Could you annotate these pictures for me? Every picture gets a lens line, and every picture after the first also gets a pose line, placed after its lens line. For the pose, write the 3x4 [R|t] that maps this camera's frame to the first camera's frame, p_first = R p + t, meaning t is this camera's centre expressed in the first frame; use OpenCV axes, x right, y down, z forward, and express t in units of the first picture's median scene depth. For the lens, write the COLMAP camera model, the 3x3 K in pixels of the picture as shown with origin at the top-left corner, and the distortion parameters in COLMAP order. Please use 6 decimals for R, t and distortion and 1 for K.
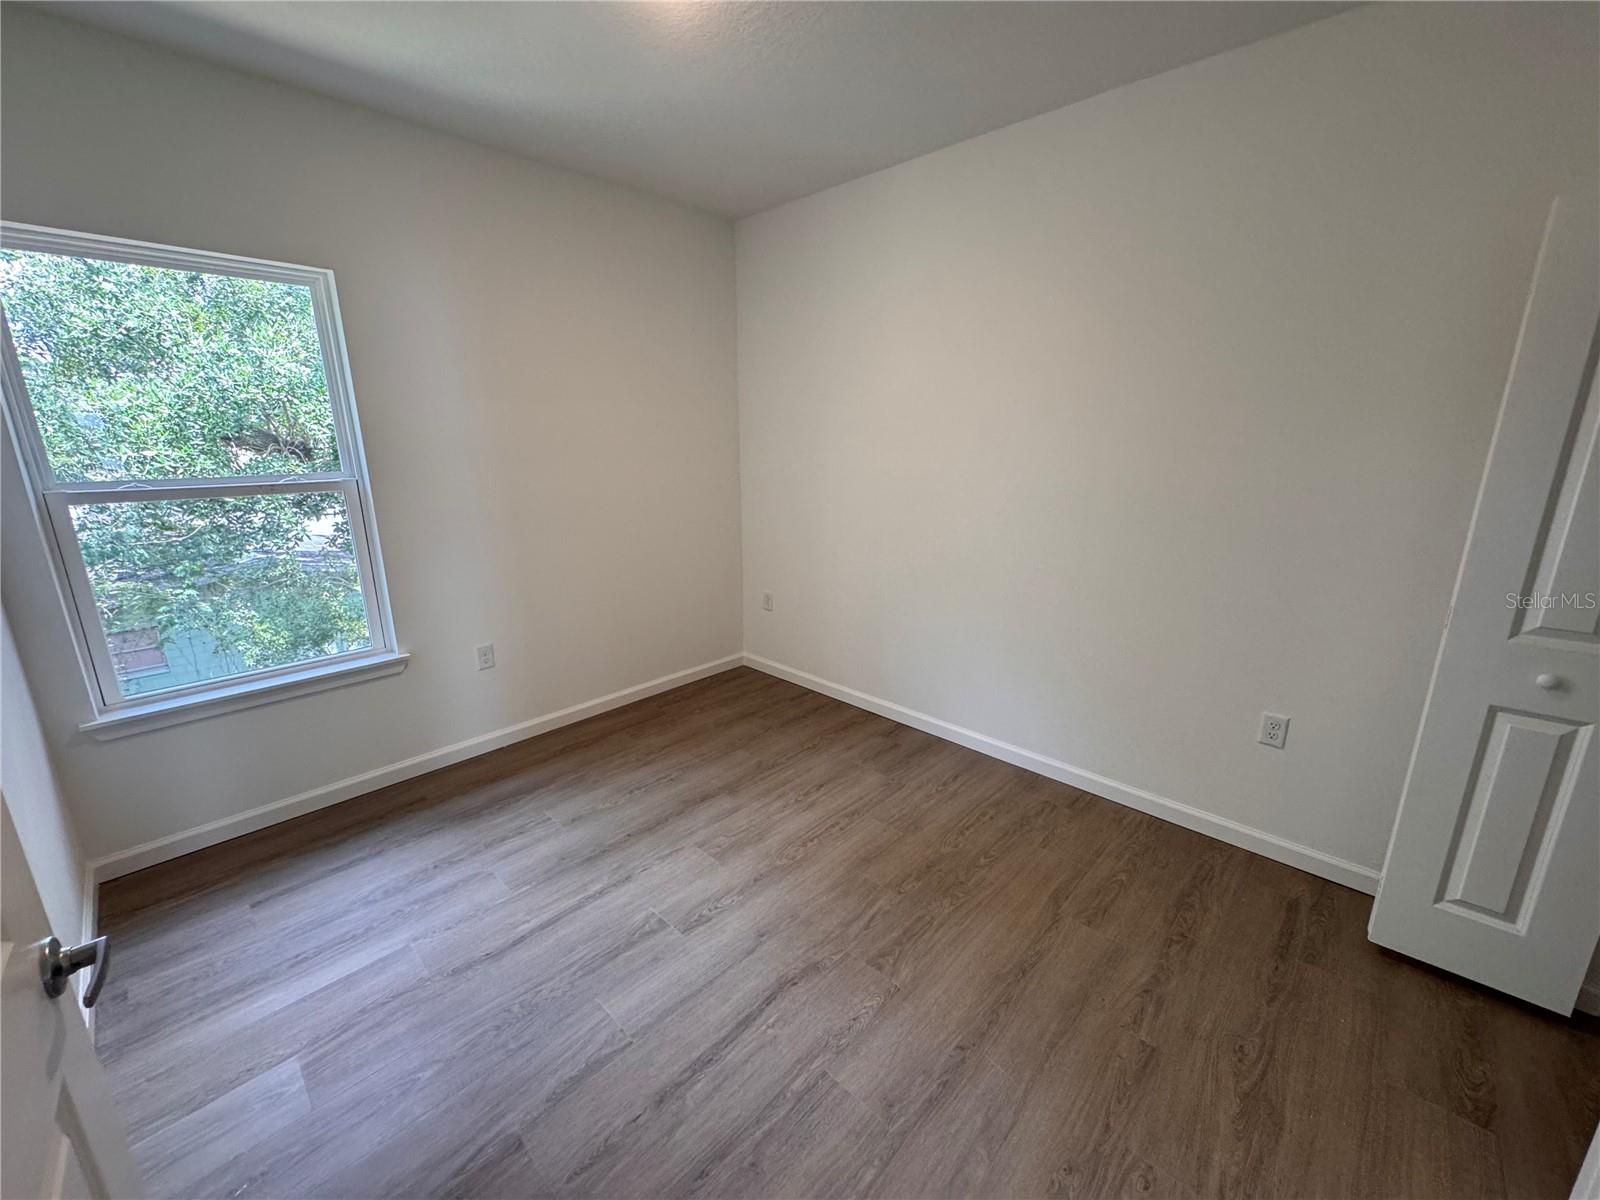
lens RADIAL K [[640.7, 0, 803.6], [0, 640.7, 593.1], [0, 0, 1]] dist [-0.000879, 0.000918]
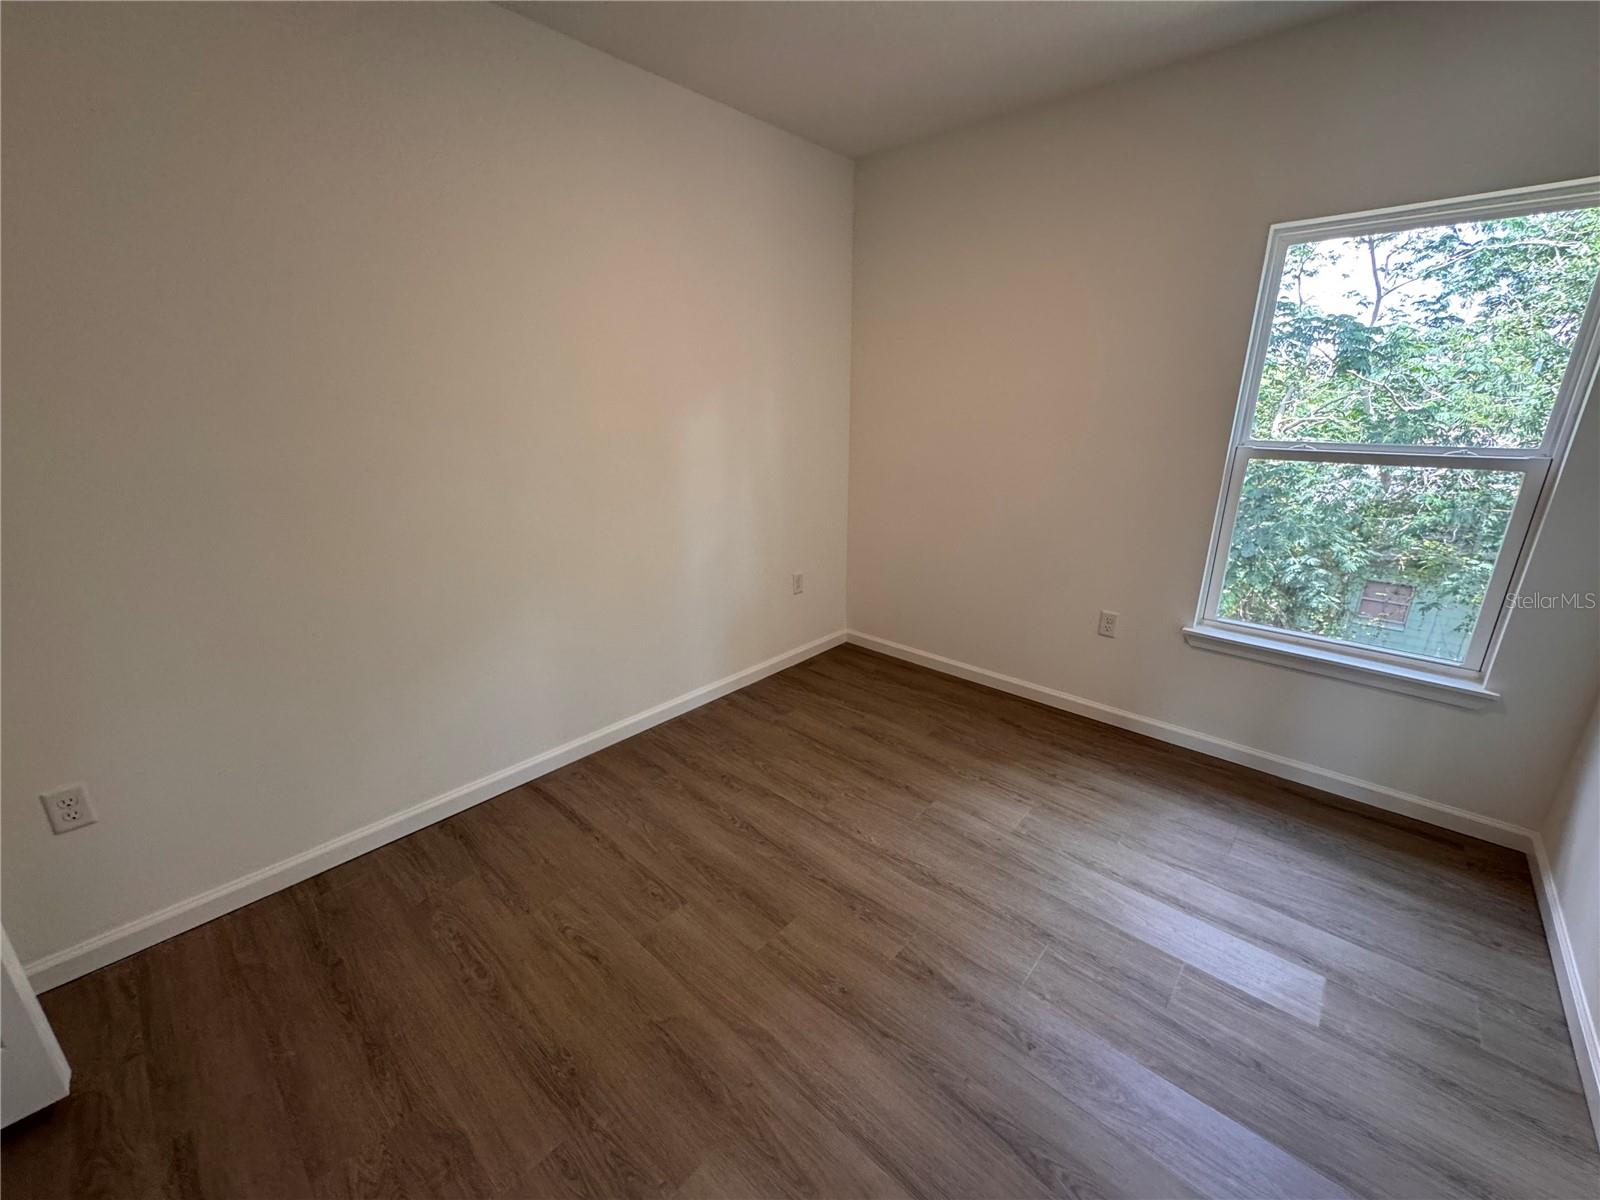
lens RADIAL K [[640.7, 0, 805.3], [0, 640.7, 603.3], [0, 0, 1]] dist [-0.000879, 0.000918]
pose [[0.013071, 0.304874, -0.952303, 0.118600], [-0.252232, 0.922591, 0.291899, -0.030515], [0.967578, 0.236386, 0.088959, 0.103561]]
